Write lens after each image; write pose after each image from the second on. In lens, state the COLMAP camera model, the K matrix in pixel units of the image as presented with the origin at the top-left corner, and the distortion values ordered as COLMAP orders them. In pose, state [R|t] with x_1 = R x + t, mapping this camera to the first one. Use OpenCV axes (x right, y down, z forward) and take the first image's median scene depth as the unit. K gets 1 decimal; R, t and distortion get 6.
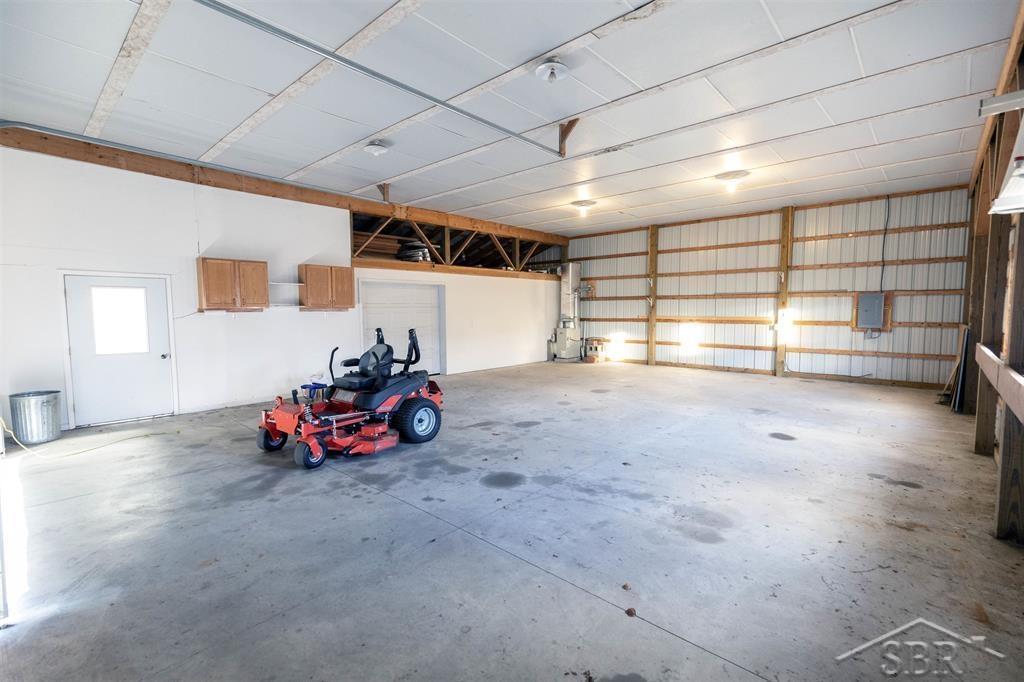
lens RADIAL K [[458.8, 0, 508.5], [0, 458.8, 342.1], [0, 0, 1]] dist [0.007127, -0.001537]
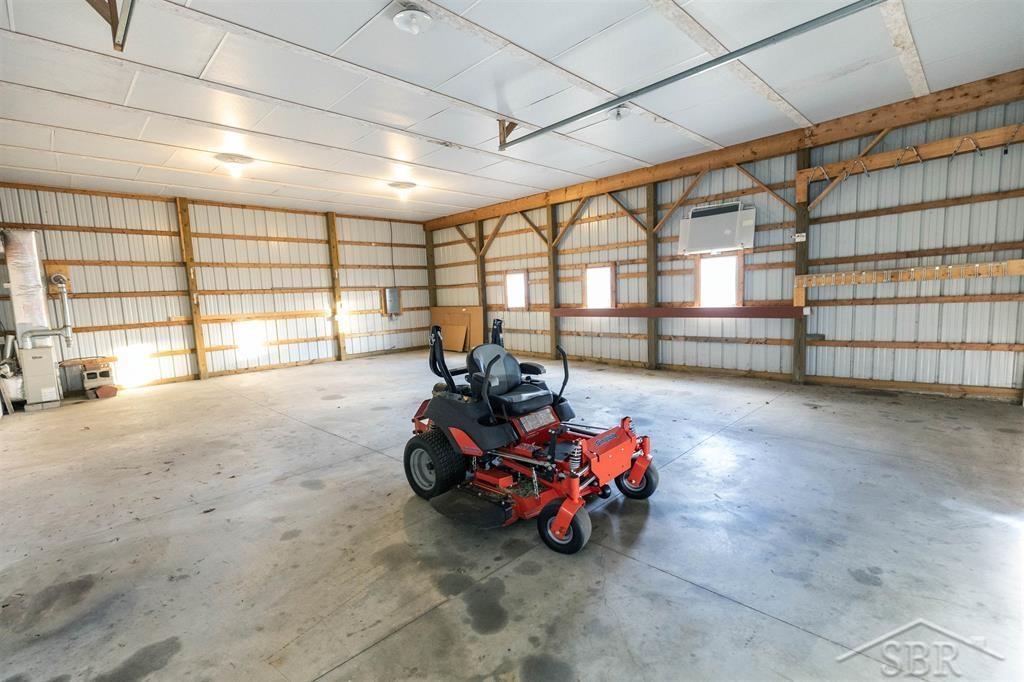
lens RADIAL K [[458.8, 0, 508.8], [0, 458.8, 344.4], [0, 0, 1]] dist [0.007127, -0.001537]
pose [[0.047329, -0.108446, 0.992975, -0.542175], [0.114703, 0.988103, 0.102446, -0.036027], [-0.992272, 0.109049, 0.059205, 0.530784]]
